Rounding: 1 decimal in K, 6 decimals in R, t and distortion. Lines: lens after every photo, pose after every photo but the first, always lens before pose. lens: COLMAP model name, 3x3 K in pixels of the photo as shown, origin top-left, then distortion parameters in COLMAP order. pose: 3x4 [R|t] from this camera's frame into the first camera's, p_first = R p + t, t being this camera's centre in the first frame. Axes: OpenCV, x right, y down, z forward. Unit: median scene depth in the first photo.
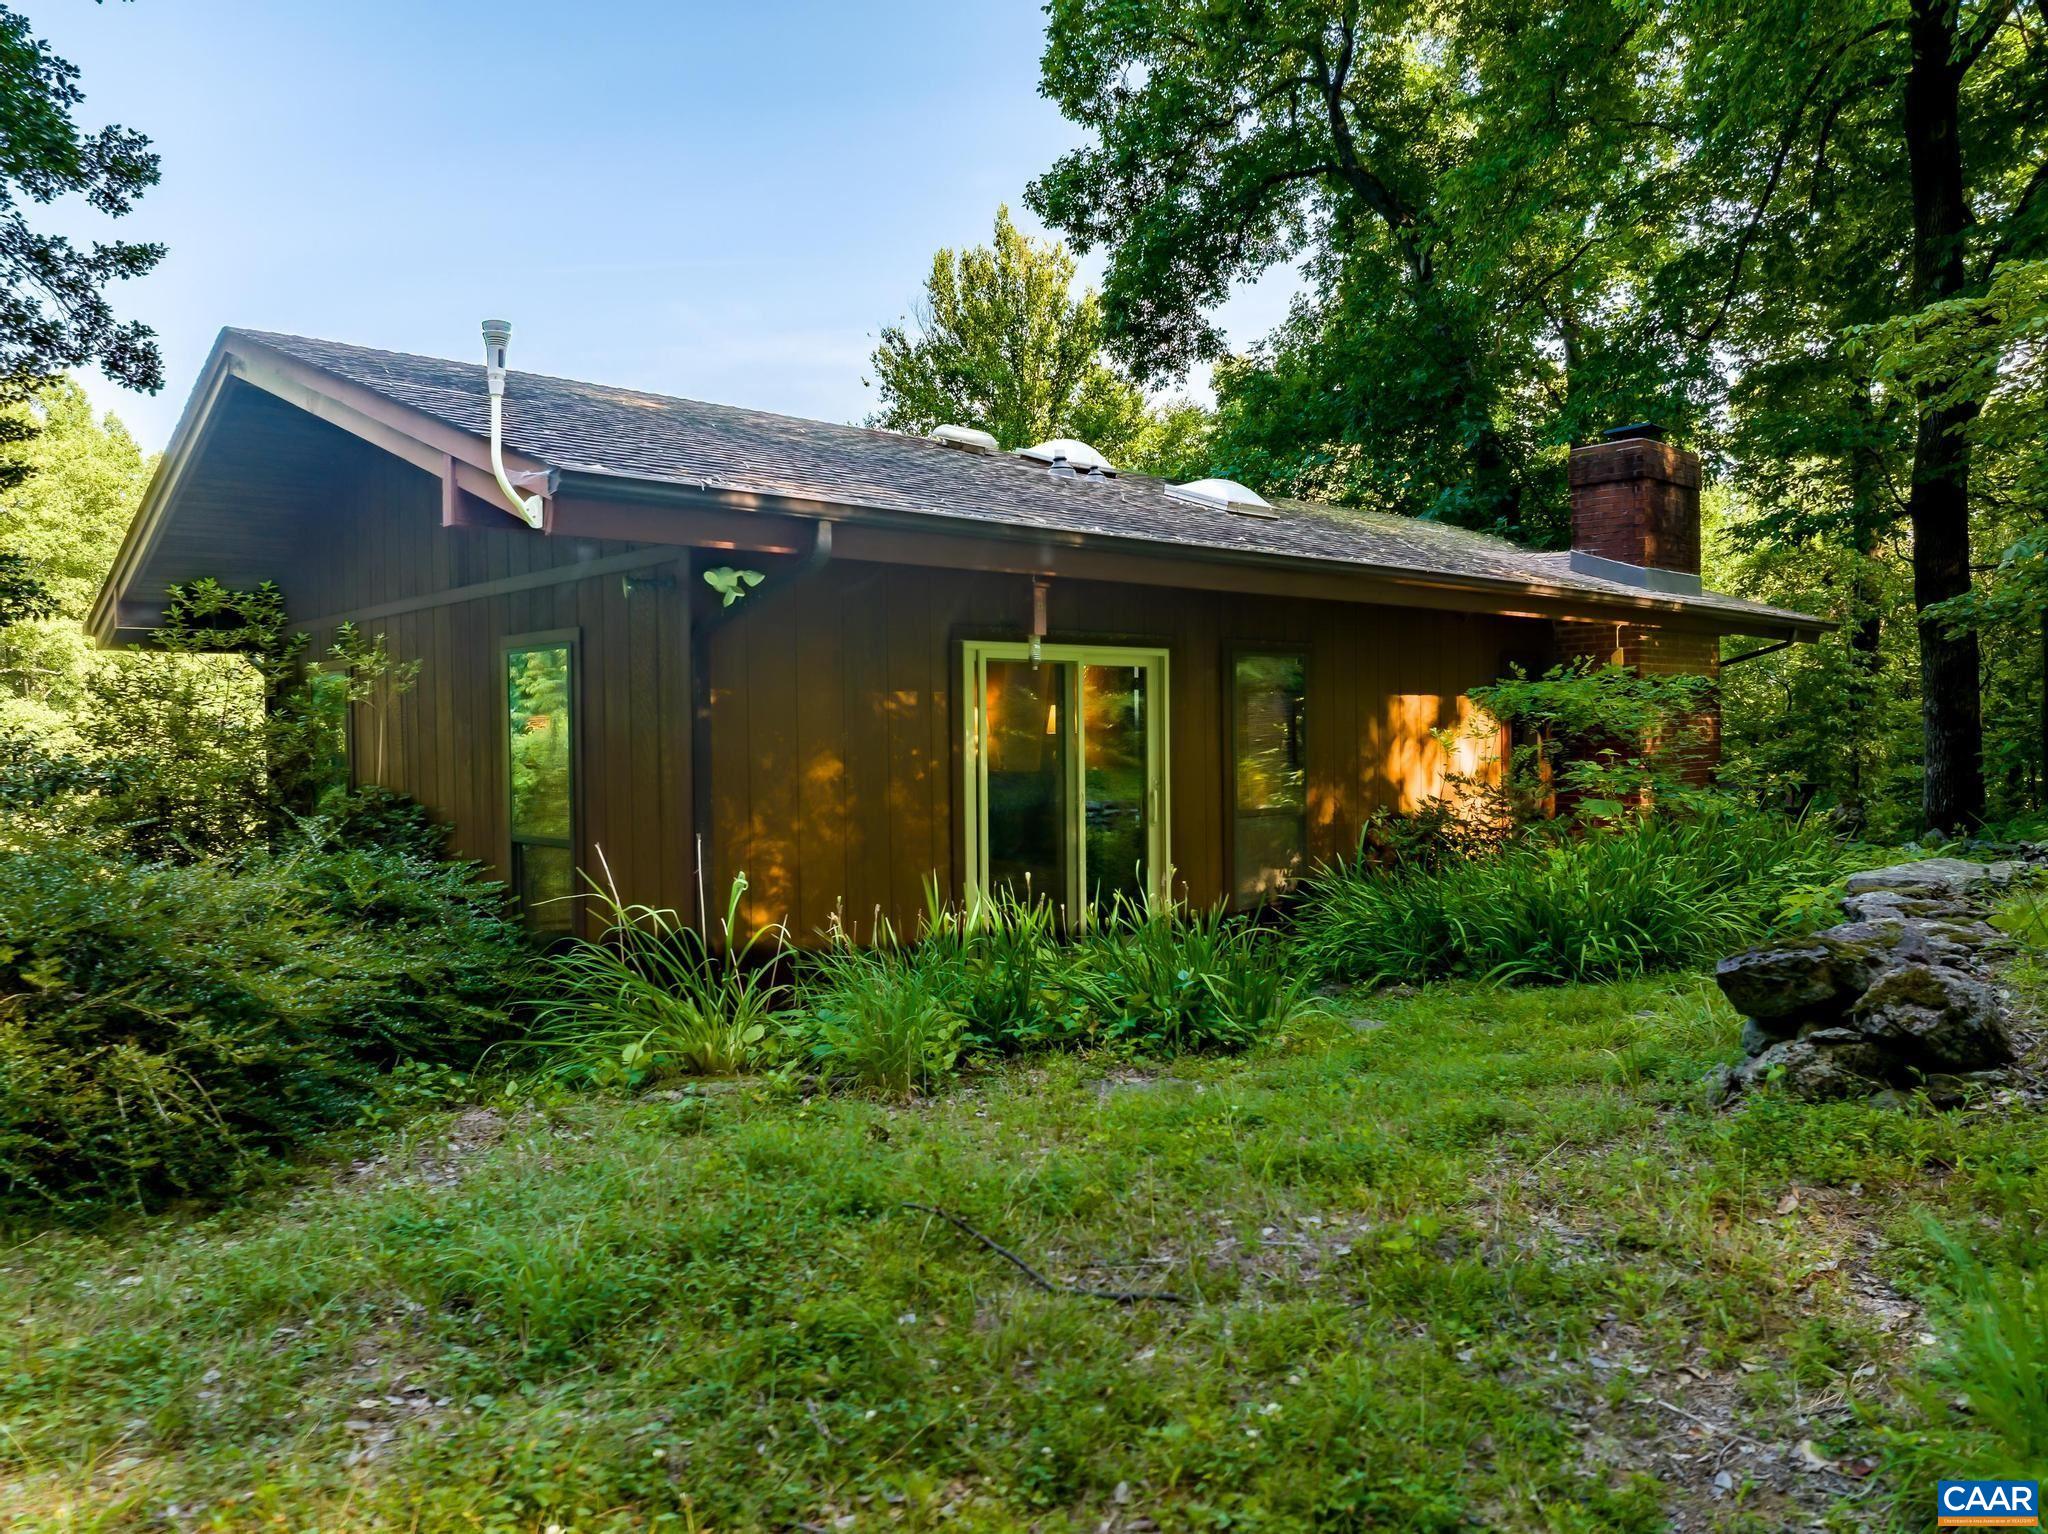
lens RADIAL K [[1444.7, 0, 1036.1], [0, 1444.7, 766.5], [0, 0, 1]] dist [-0.042560, 0.011081]
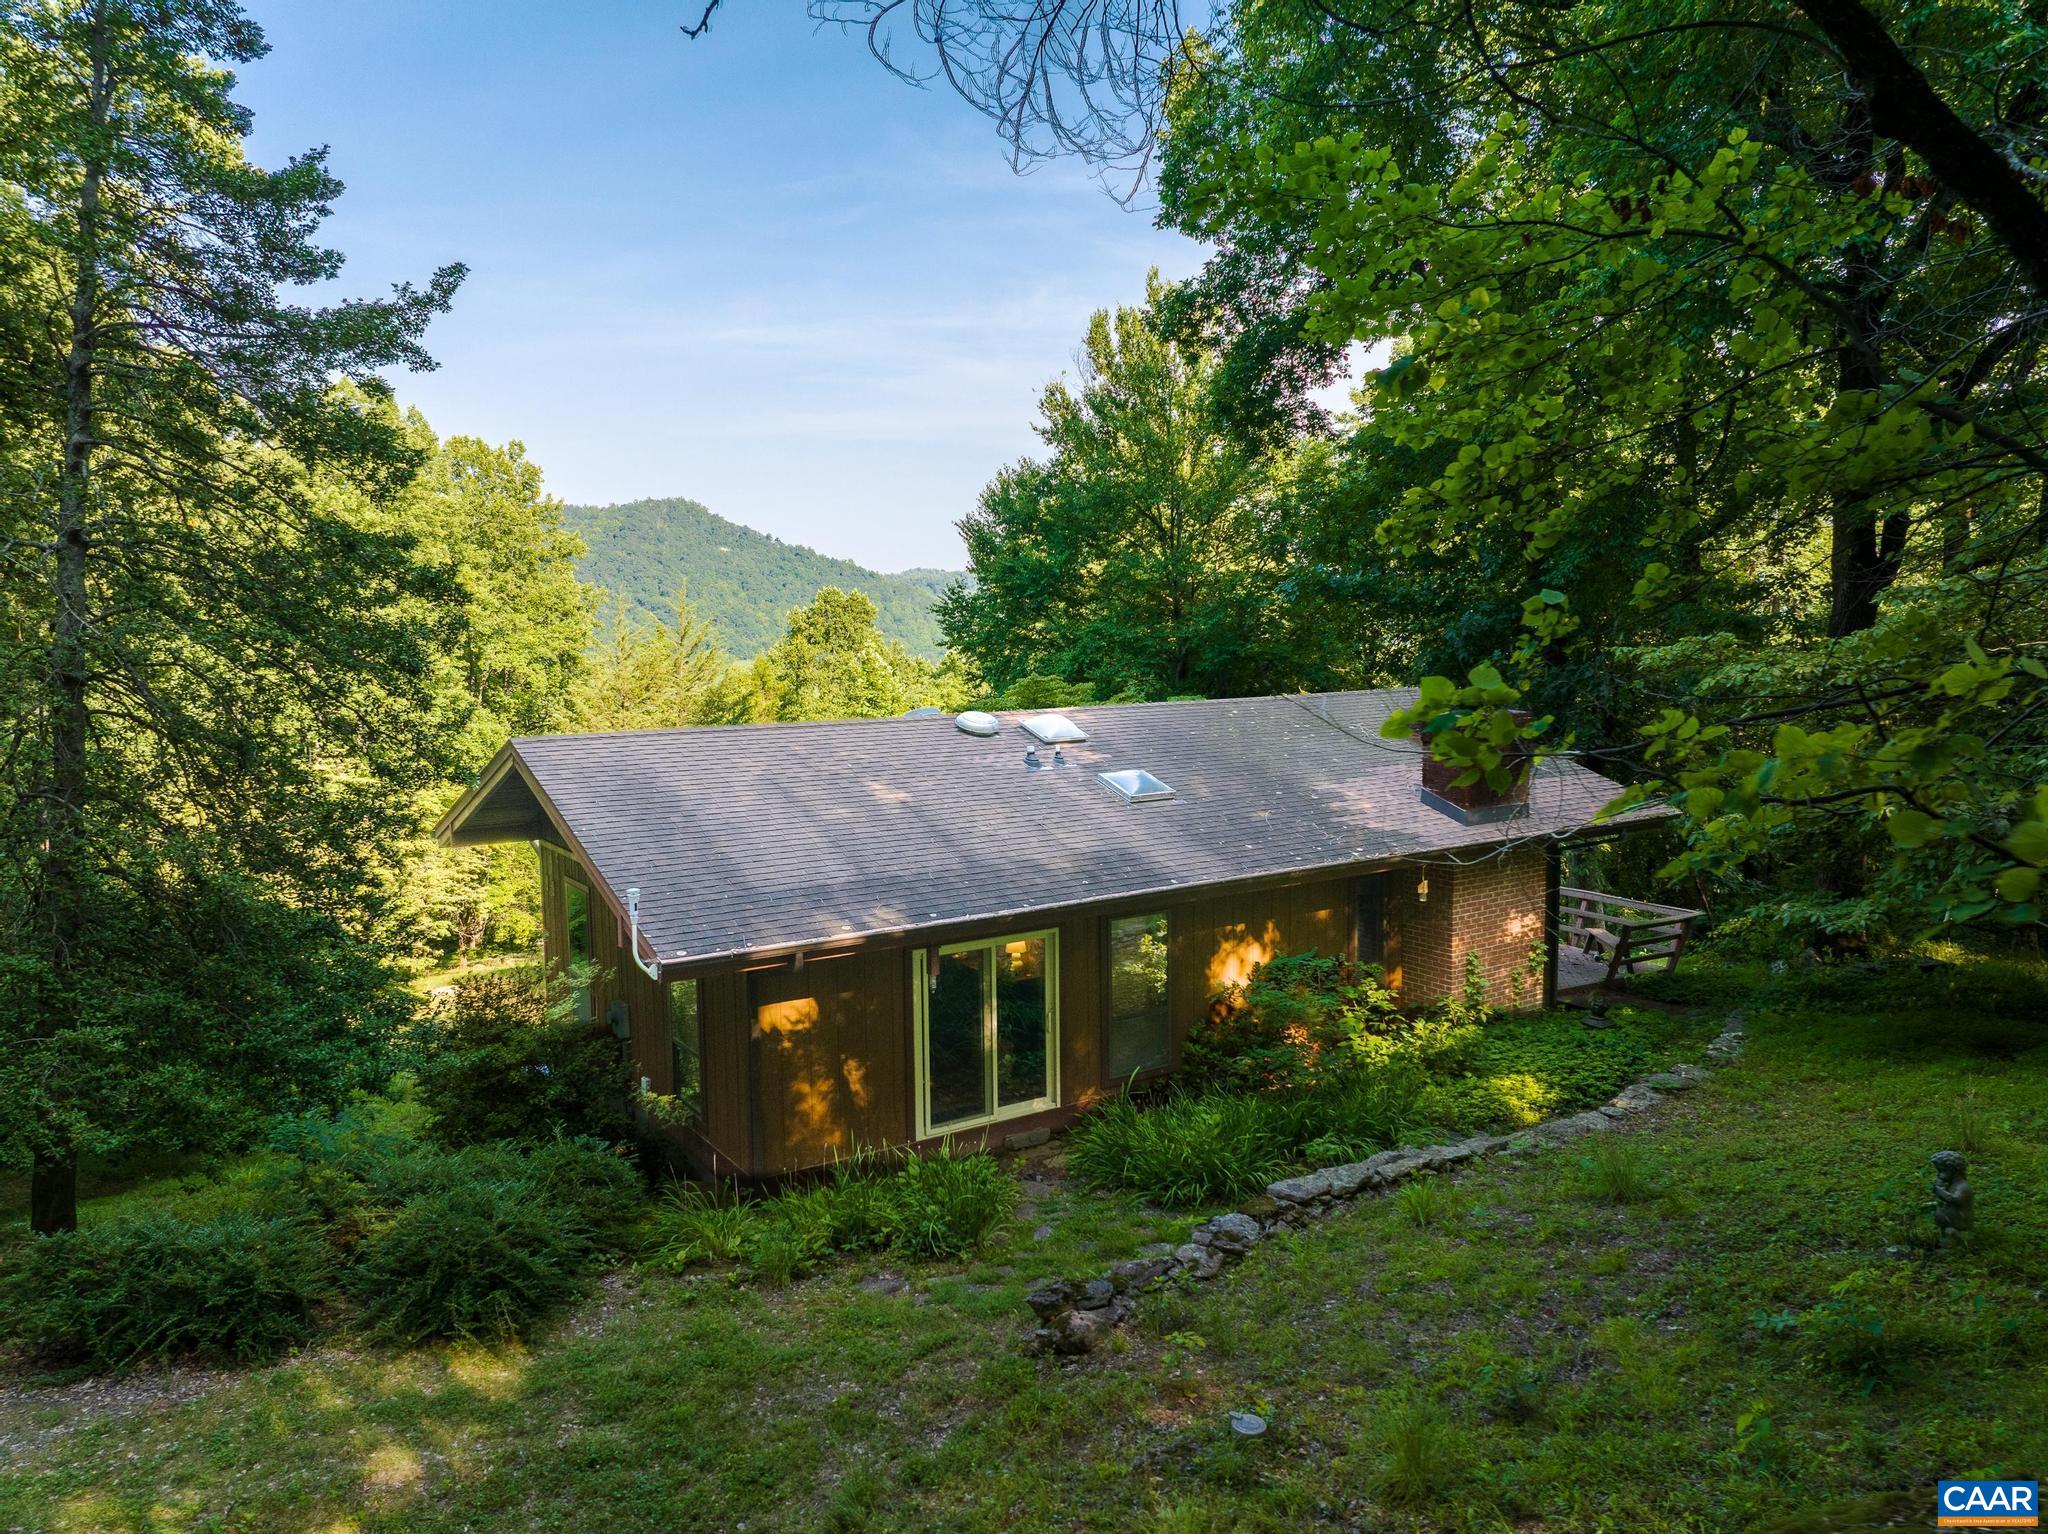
lens RADIAL K [[1444.7, 0, 1033.6], [0, 1444.7, 761.7], [0, 0, 1]] dist [-0.042560, 0.011081]
pose [[0.985702, 0.017857, -0.167547, 0.104804], [-0.005244, 0.997138, 0.075420, -0.122719], [0.168414, -0.073463, 0.982975, -0.183921]]
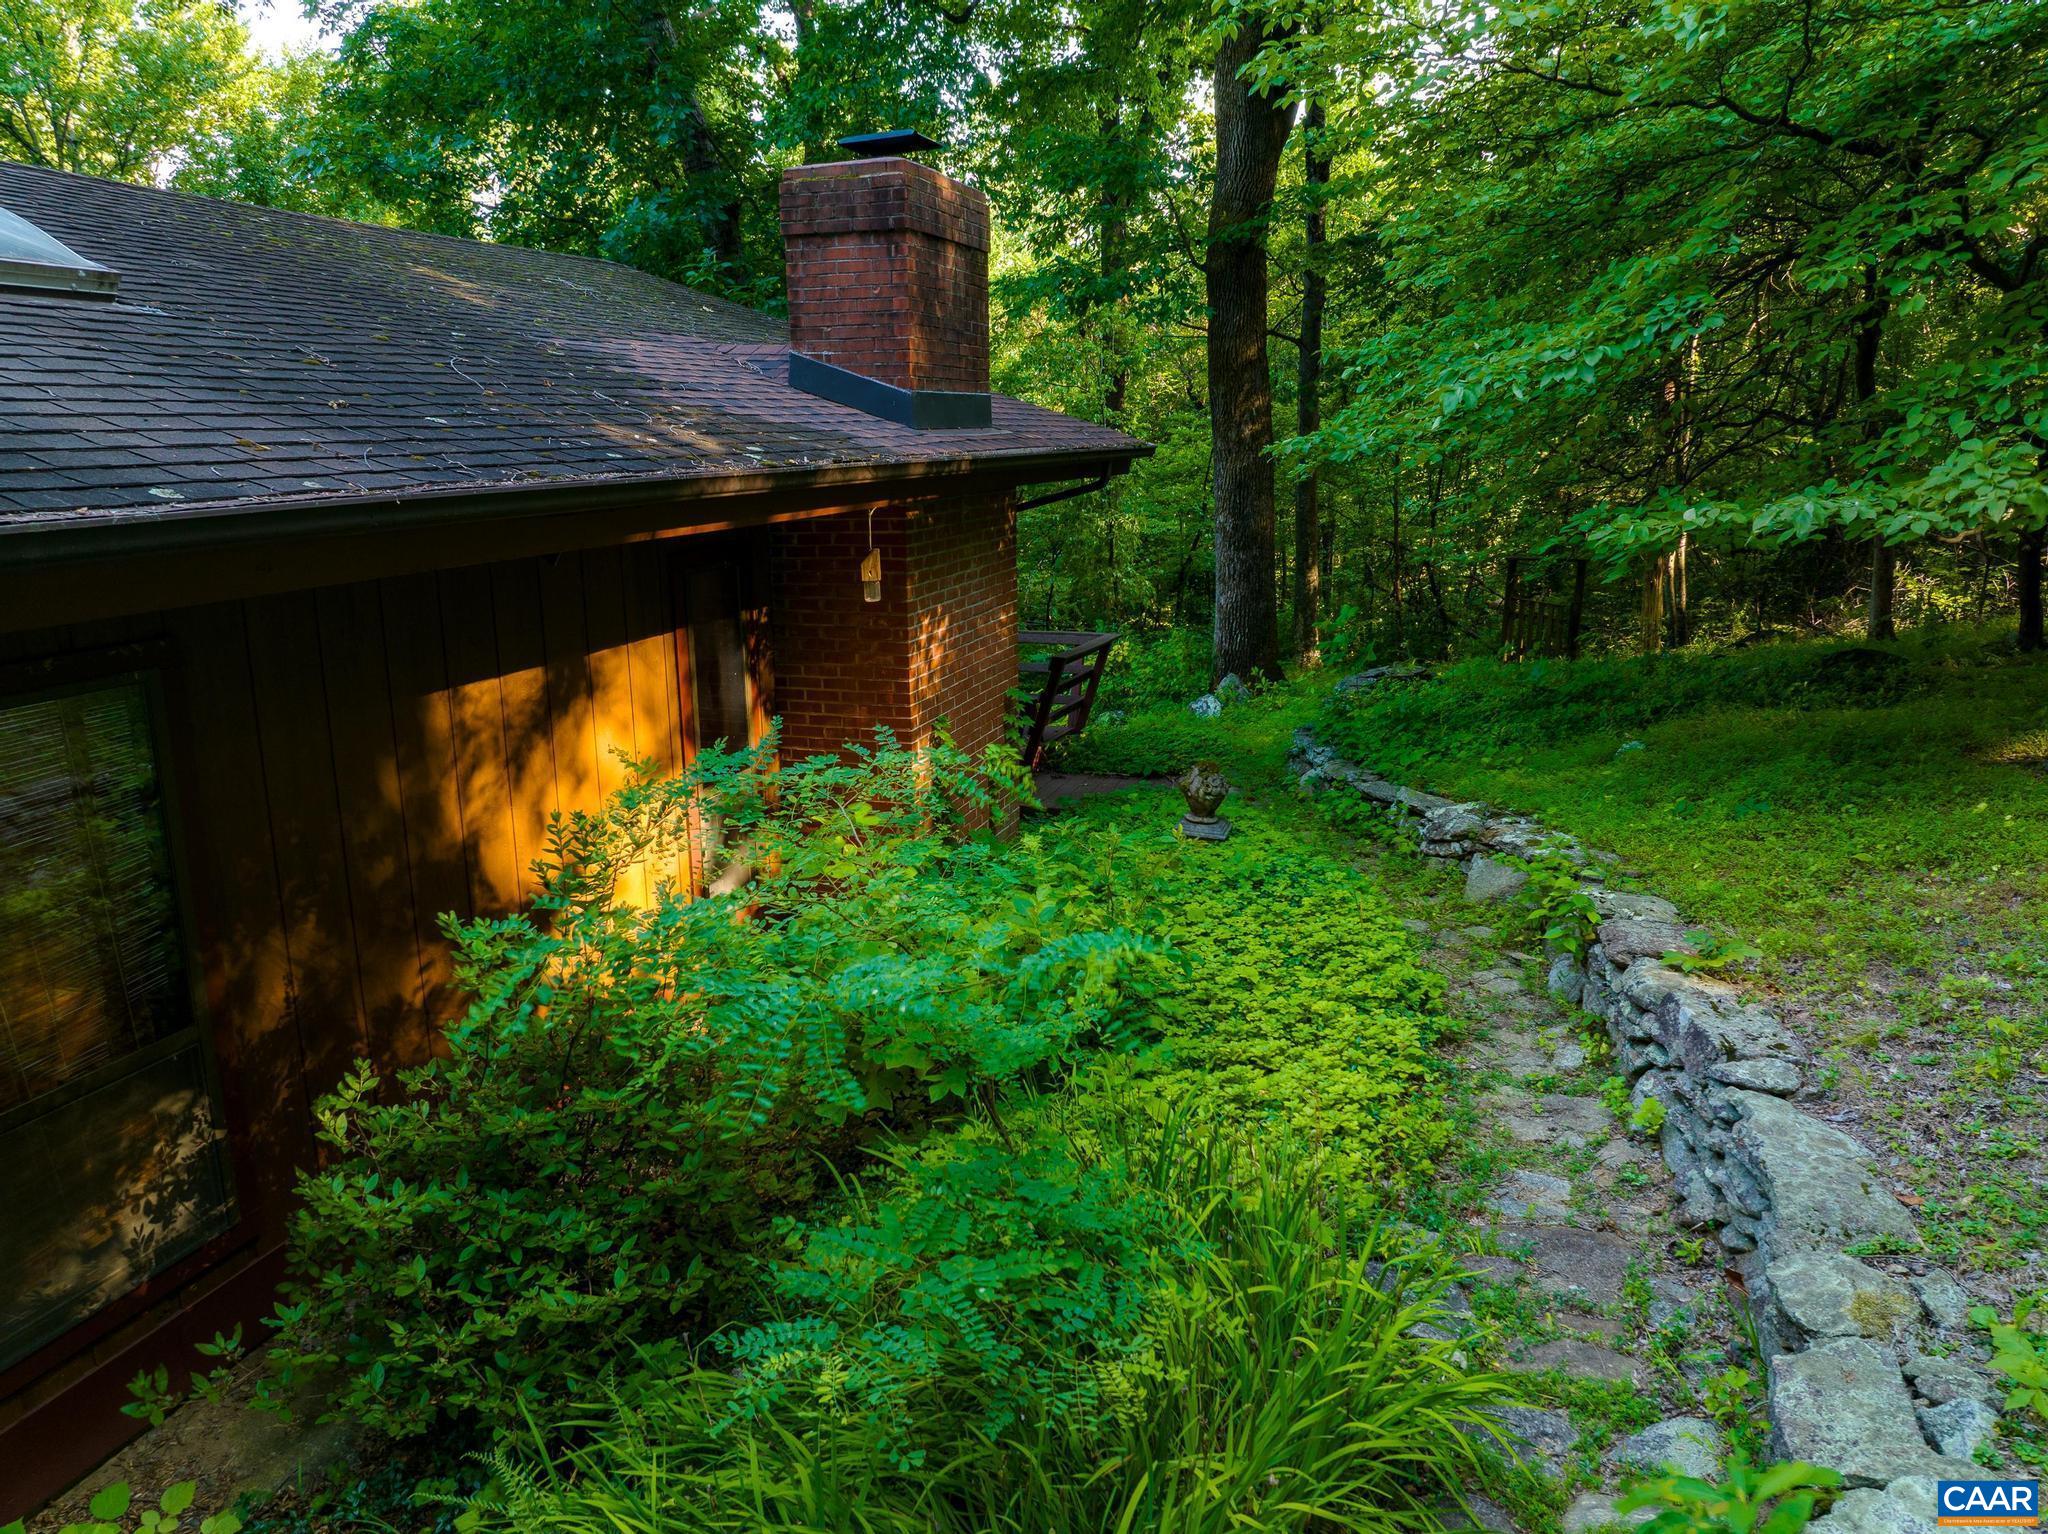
lens RADIAL K [[1444.7, 0, 1030.3], [0, 1444.7, 770.4], [0, 0, 1]] dist [-0.042560, 0.011081]
pose [[0.878564, -0.105255, 0.465883, 0.075151], [0.009253, 0.978984, 0.203727, -0.045130], [-0.477535, -0.174676, 0.861074, 0.187591]]
